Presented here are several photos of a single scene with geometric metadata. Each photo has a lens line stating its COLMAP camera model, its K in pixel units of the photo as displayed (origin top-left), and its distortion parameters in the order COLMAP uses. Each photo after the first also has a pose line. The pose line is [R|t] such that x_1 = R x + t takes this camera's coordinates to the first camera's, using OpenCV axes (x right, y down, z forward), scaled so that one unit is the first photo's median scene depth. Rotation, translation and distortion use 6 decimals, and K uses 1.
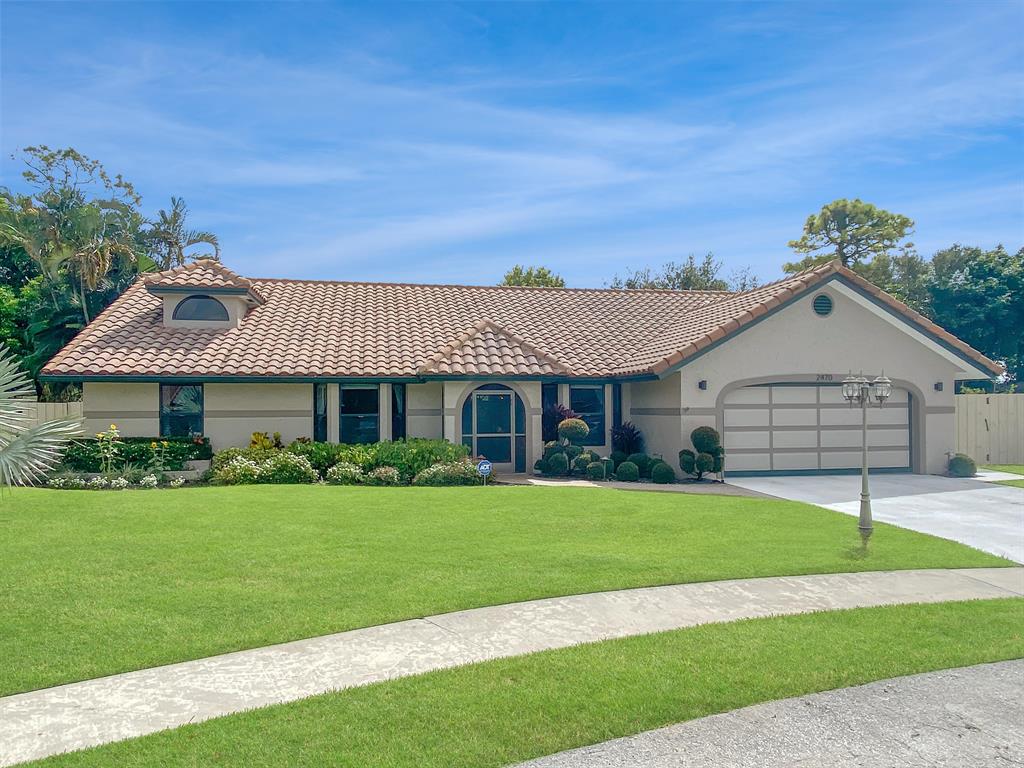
lens RADIAL K [[690.8, 0, 508.4], [0, 690.8, 414.9], [0, 0, 1]] dist [0.019752, -0.012468]
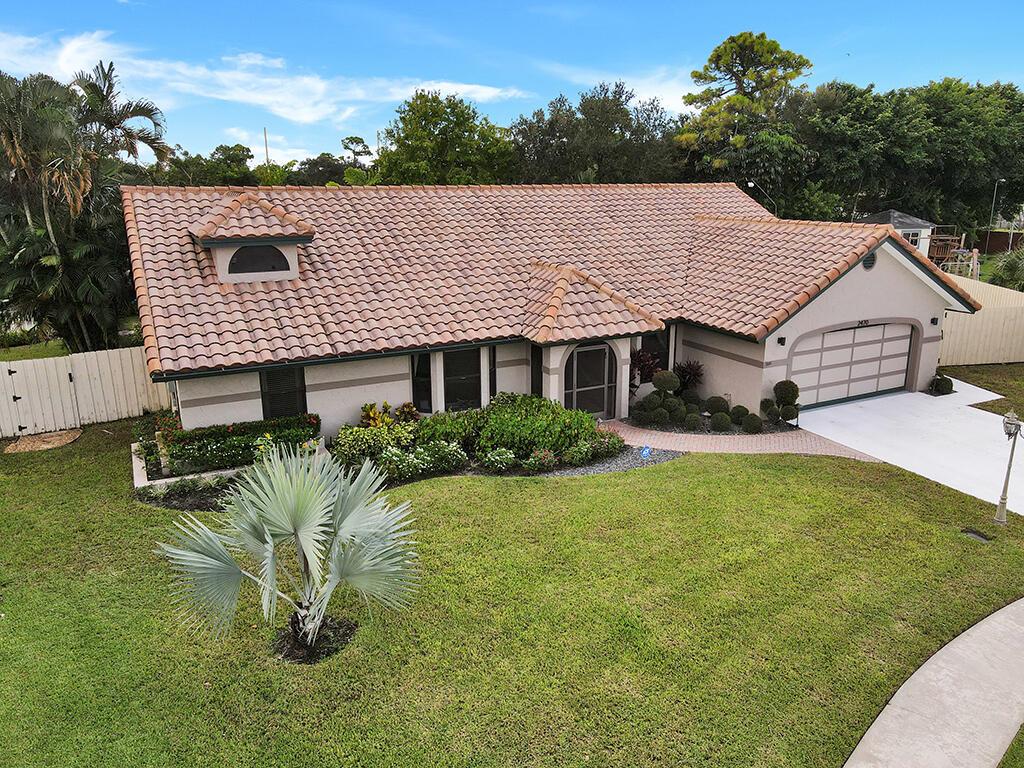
lens RADIAL K [[748.1, 0, 513.5], [0, 748.1, 386.2], [0, 0, 1]] dist [0.002259, 0.027280]
pose [[0.957517, -0.076215, 0.278122, -0.451532], [0.001612, 0.965843, 0.259124, -0.269261], [-0.288371, -0.247668, 0.924934, -0.024393]]
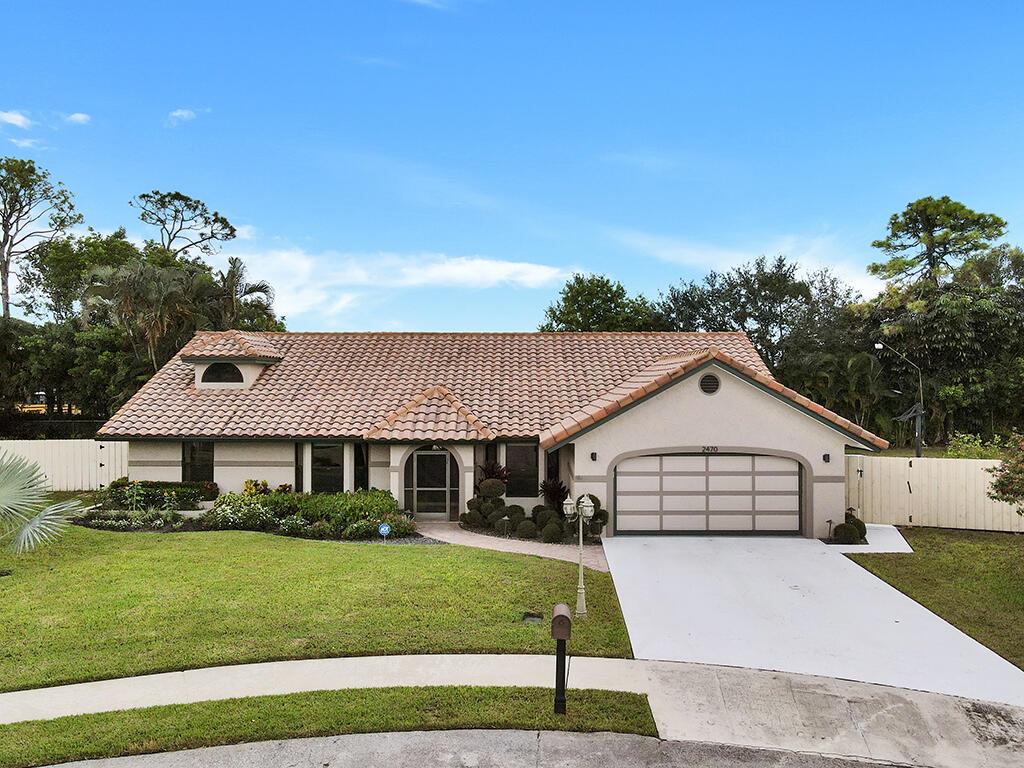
lens RADIAL K [[748.1, 0, 515.4], [0, 748.1, 383.0], [0, 0, 1]] dist [0.002259, 0.027280]
pose [[0.980259, 0.006519, -0.197612, 0.373250], [-0.006962, 0.999975, -0.001549, -0.151322], [0.197596, 0.002894, 0.980279, -0.237715]]
